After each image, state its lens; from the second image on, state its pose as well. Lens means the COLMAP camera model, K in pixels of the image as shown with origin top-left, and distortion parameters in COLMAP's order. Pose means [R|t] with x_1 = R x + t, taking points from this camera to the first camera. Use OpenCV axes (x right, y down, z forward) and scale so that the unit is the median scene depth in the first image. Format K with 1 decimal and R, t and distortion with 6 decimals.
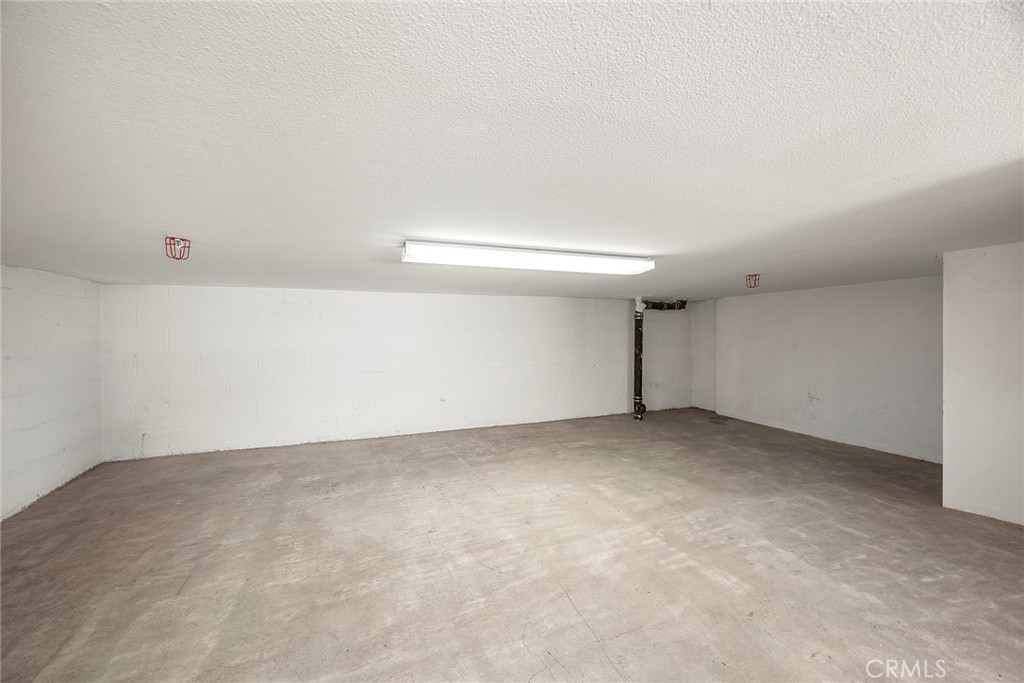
lens RADIAL K [[390.8, 0, 511.4], [0, 390.8, 340.5], [0, 0, 1]] dist [-0.001525, -0.000294]
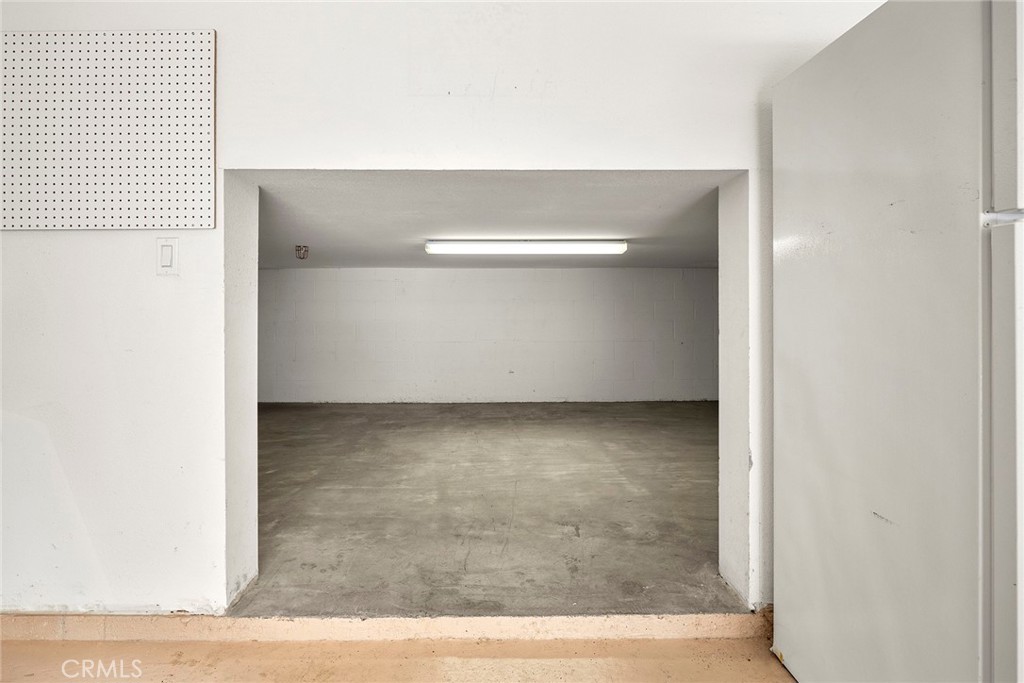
lens RADIAL K [[556.1, 0, 512.5], [0, 556.1, 319.8], [0, 0, 1]] dist [-0.000382, -0.000049]
pose [[0.941591, 0.005449, -0.336714, 0.437930], [-0.006891, 0.999971, -0.003088, 0.027390], [0.336688, 0.005228, 0.941602, -0.514175]]
